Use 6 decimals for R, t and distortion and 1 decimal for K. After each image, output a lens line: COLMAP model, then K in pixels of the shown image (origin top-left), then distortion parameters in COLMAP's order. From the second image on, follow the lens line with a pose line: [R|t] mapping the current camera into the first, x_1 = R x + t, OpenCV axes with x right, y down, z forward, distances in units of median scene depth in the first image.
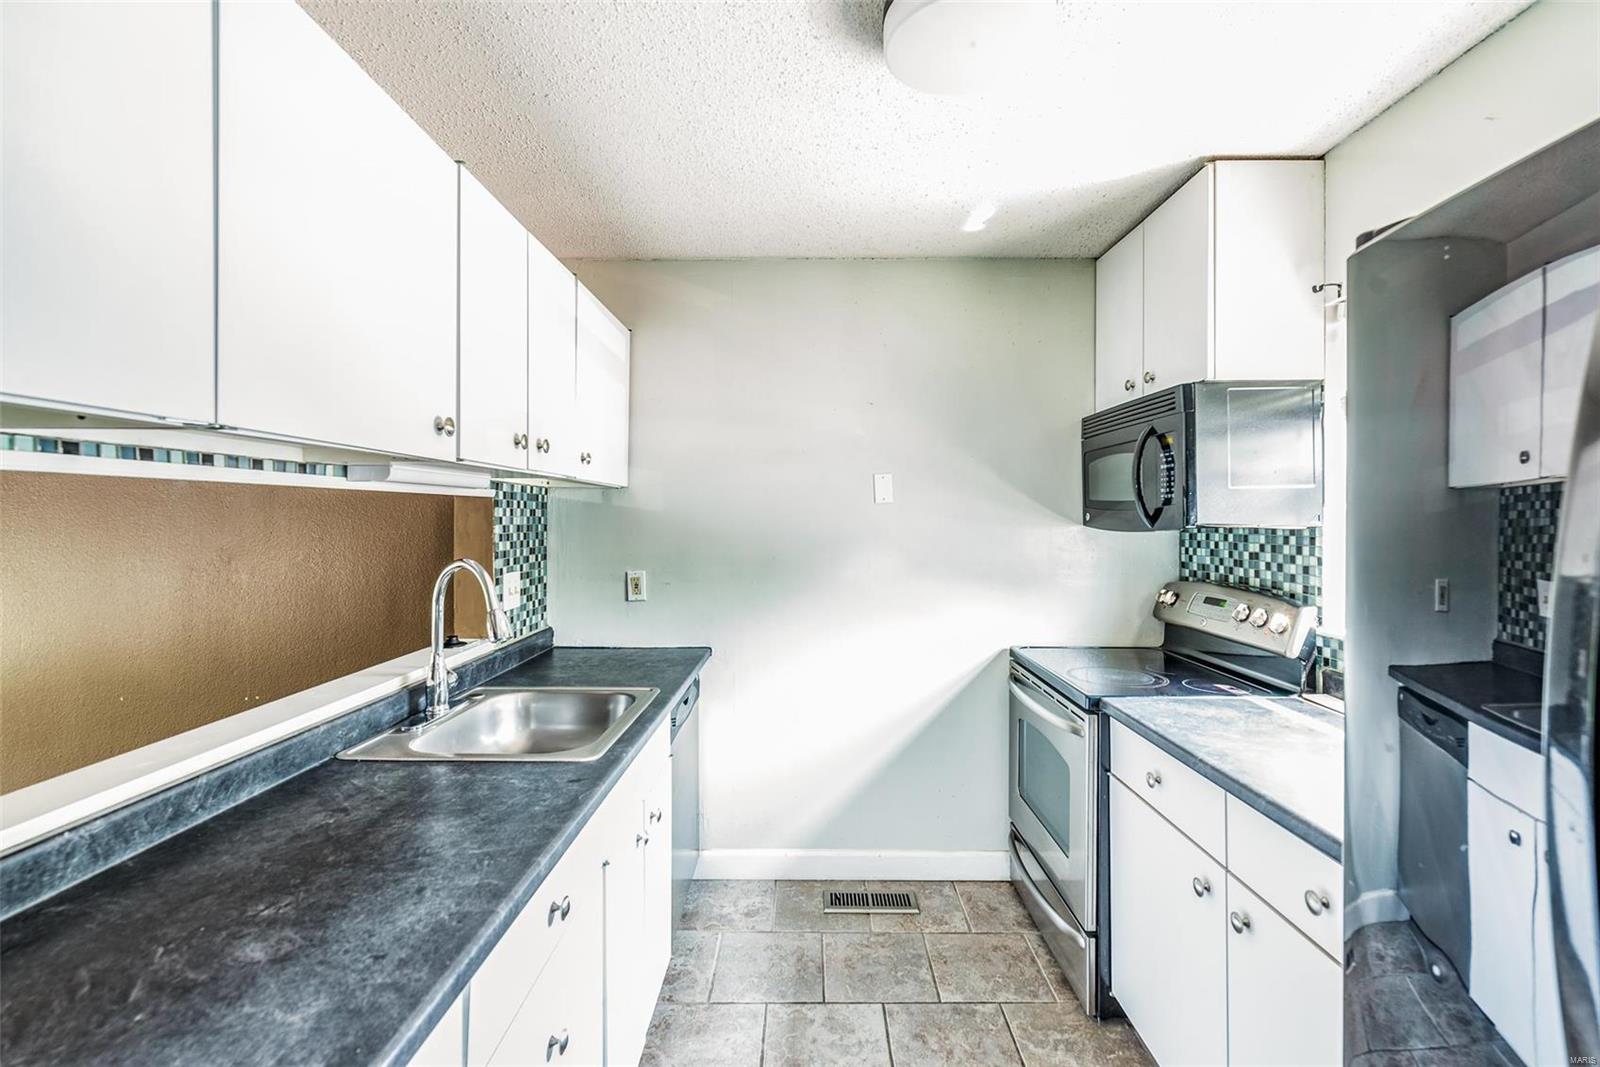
lens RADIAL K [[702.8, 0, 842.3], [0, 702.8, 519.3], [0, 0, 1]] dist [-0.000314, -0.000763]
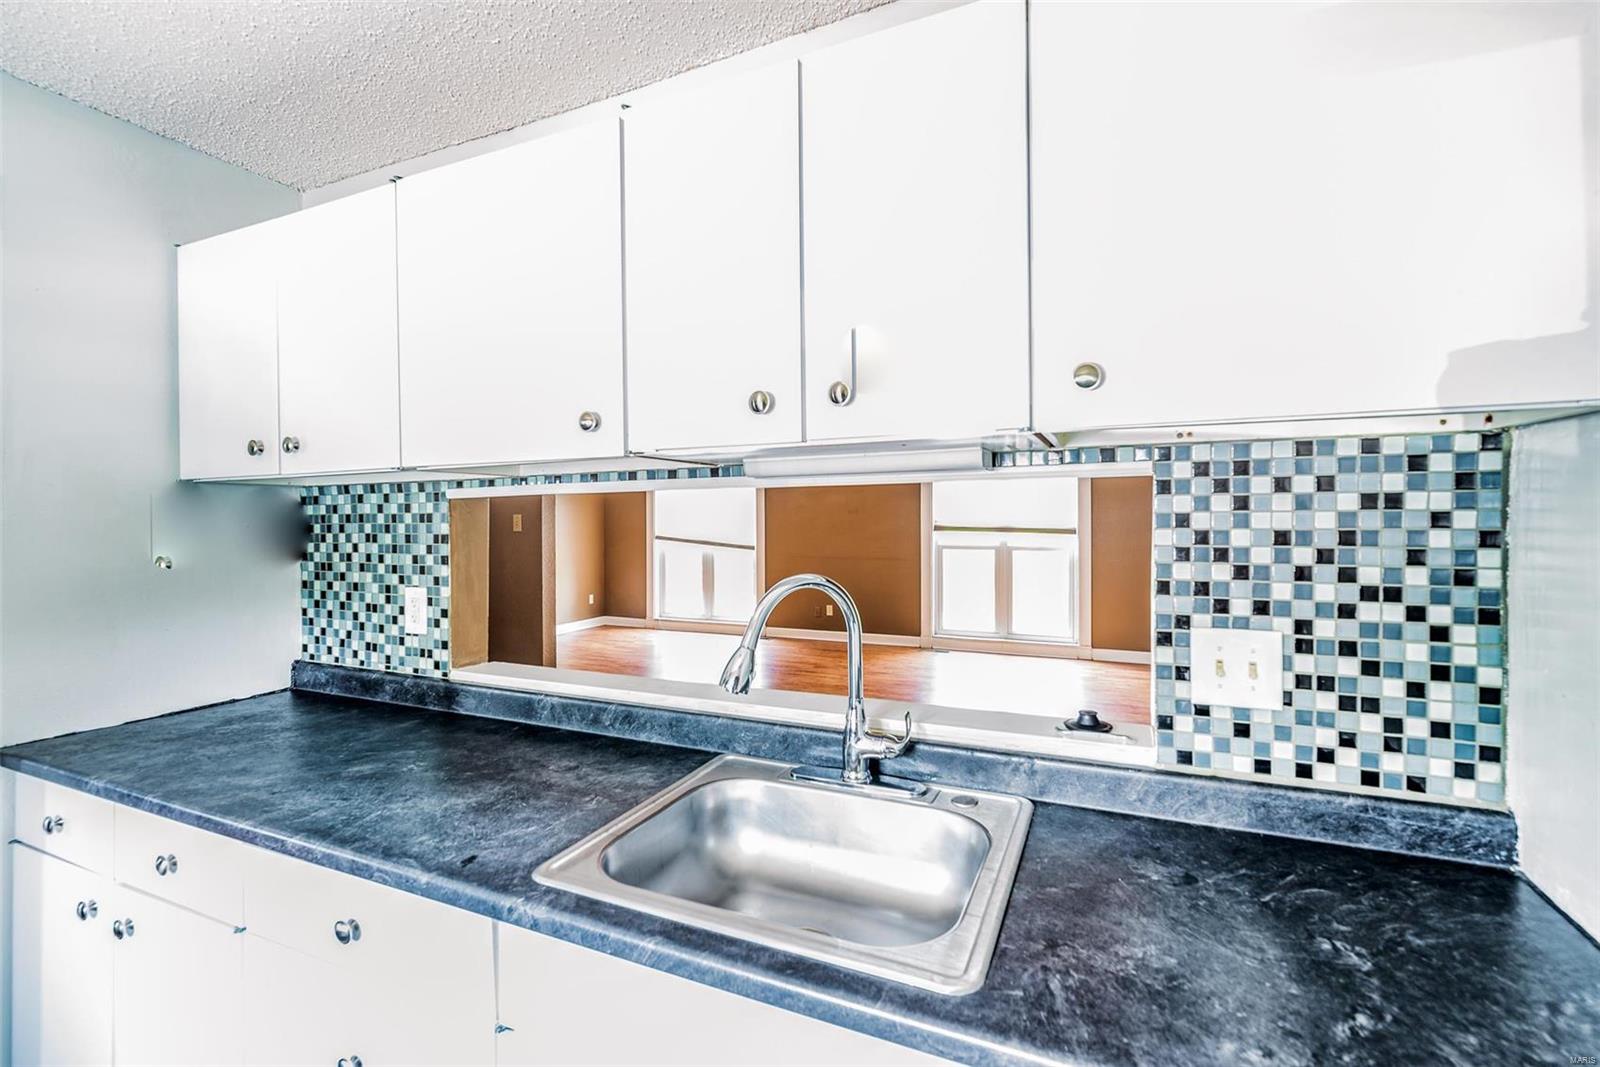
lens RADIAL K [[702.8, 0, 797.8], [0, 702.8, 524.9], [0, 0, 1]] dist [-0.000314, -0.000763]
pose [[-0.442428, 0.011239, -0.896733, 0.143030], [0.004764, 0.999937, 0.010182, -0.002162], [0.896791, 0.000233, -0.442454, 1.603253]]
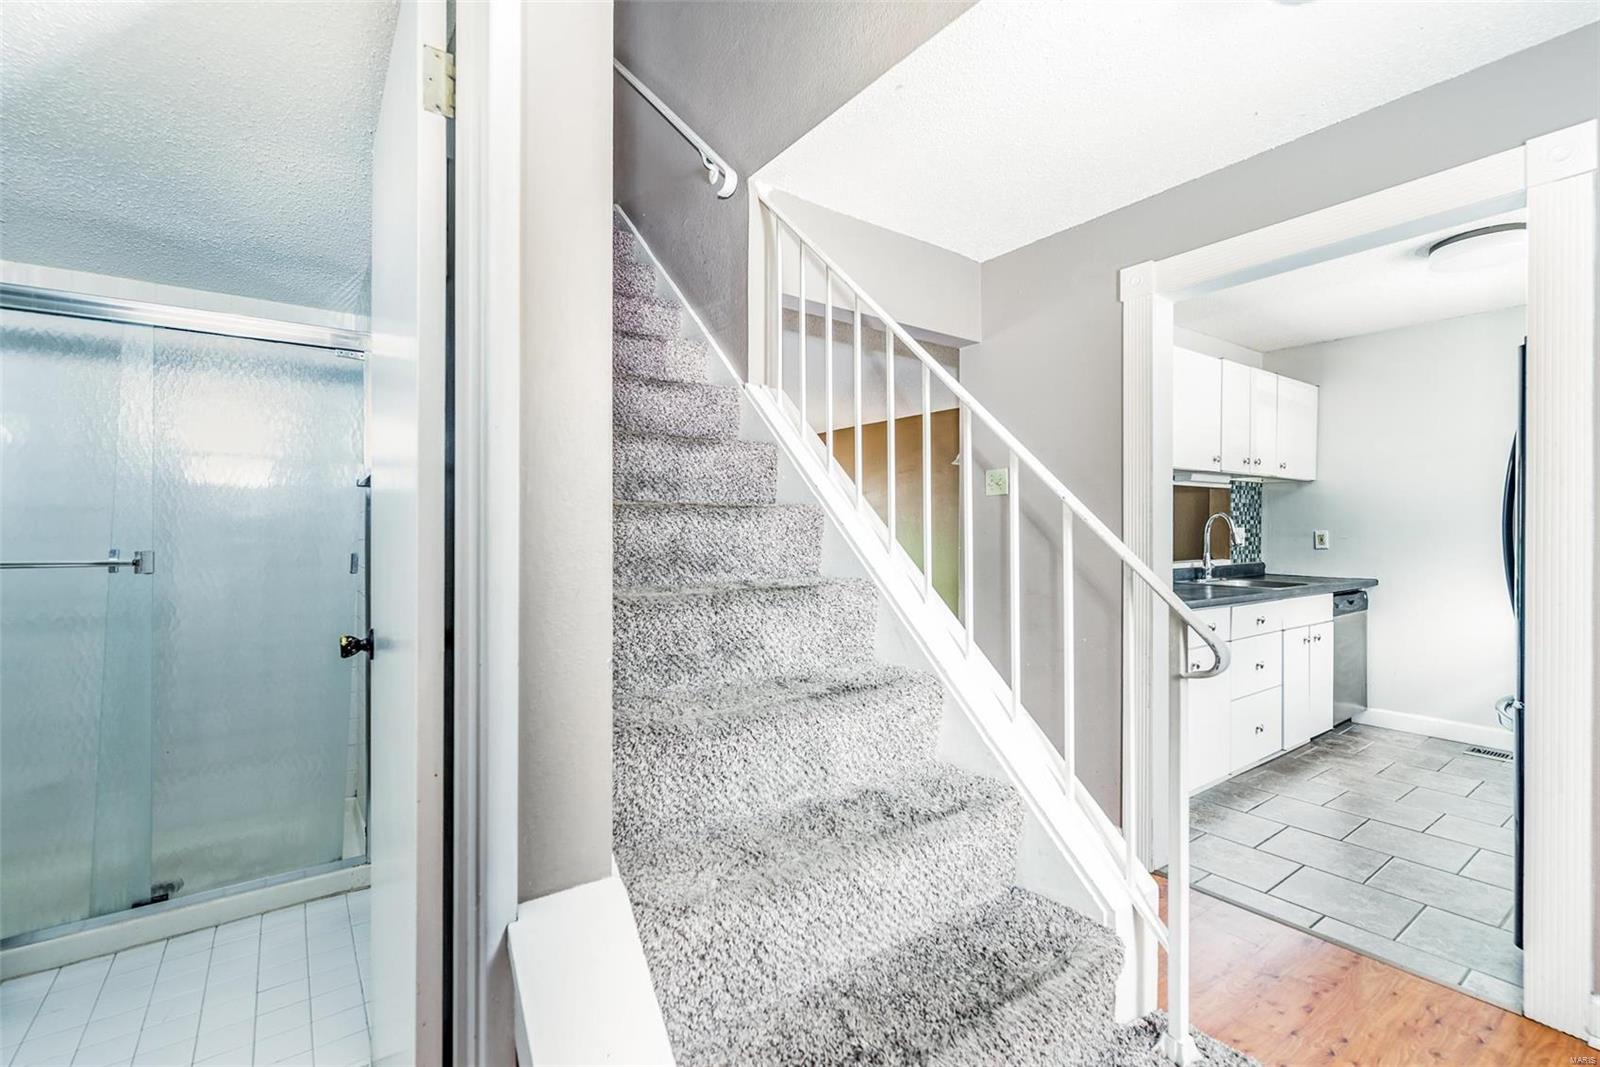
lens RADIAL K [[702.8, 0, 790.5], [0, 702.8, 529.2], [0, 0, 1]] dist [-0.000314, -0.000763]
pose [[0.542478, 0.004501, -0.840058, 0.794902], [-0.001656, 0.999989, 0.004289, 0.124720], [0.840068, -0.000936, 0.542480, -1.795243]]
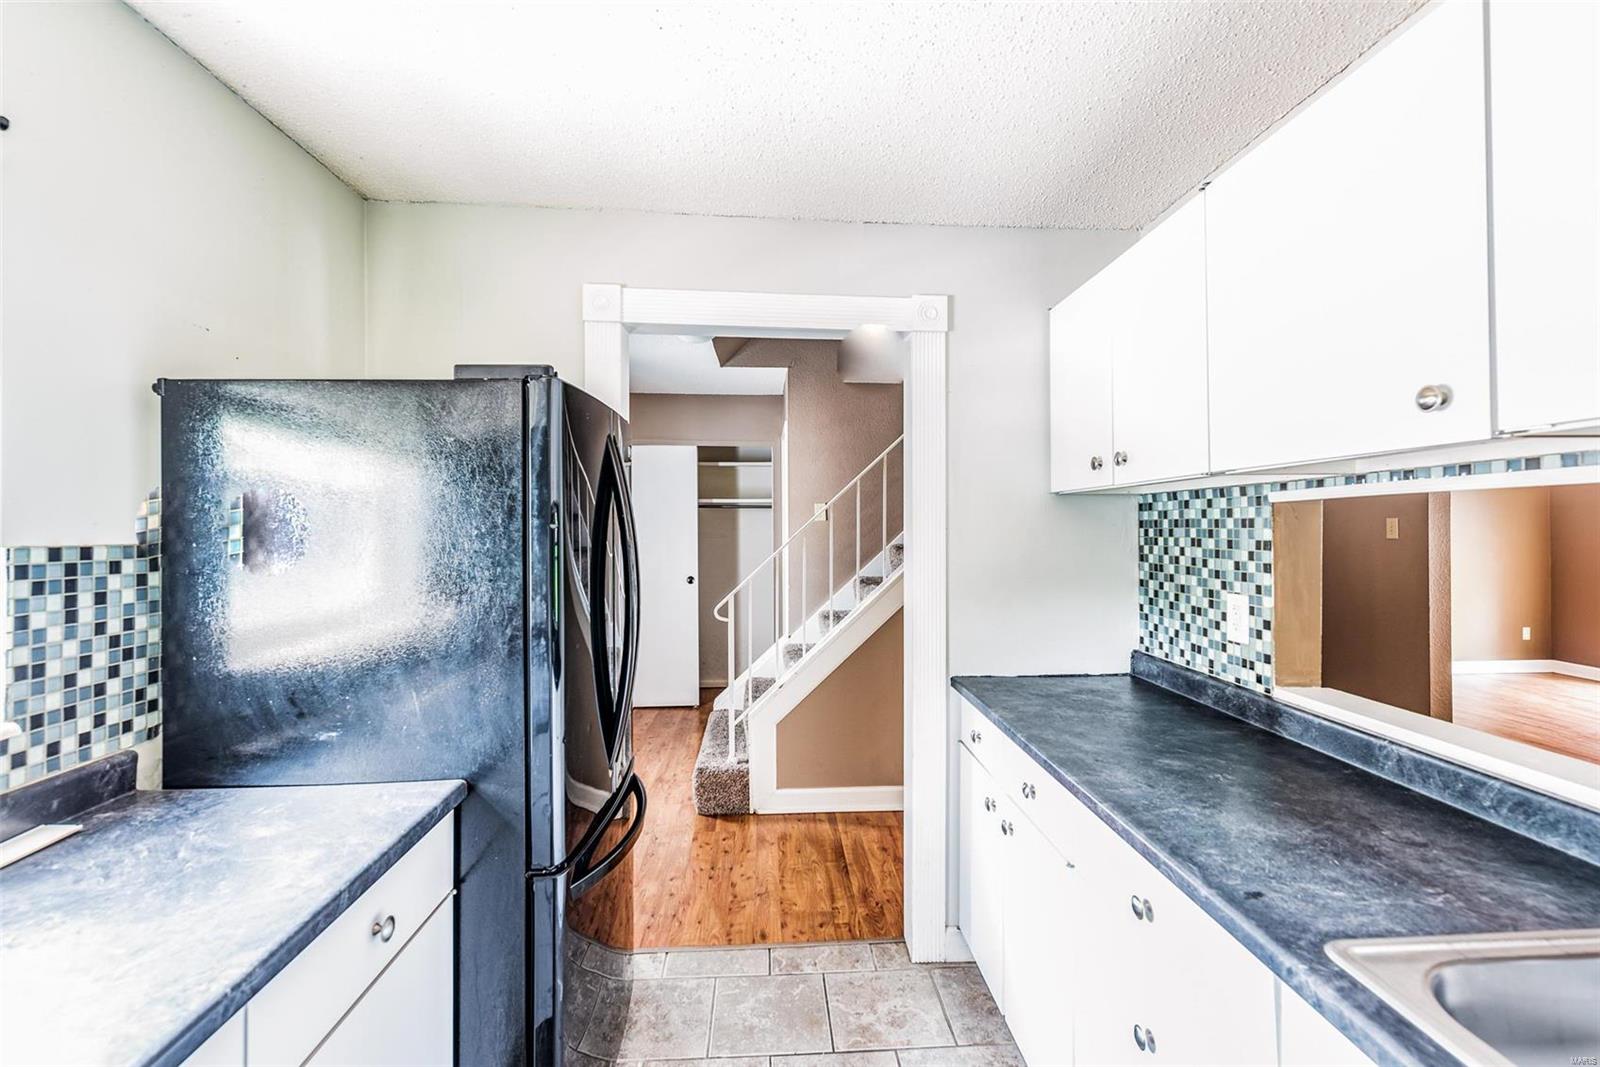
lens RADIAL K [[702.8, 0, 815.2], [0, 702.8, 524.8], [0, 0, 1]] dist [-0.000314, -0.000763]
pose [[-0.999705, 0.002475, -0.024176, 0.077962], [0.002480, 0.999997, -0.000186, -0.003471], [0.024176, -0.000246, -0.999708, 1.637664]]
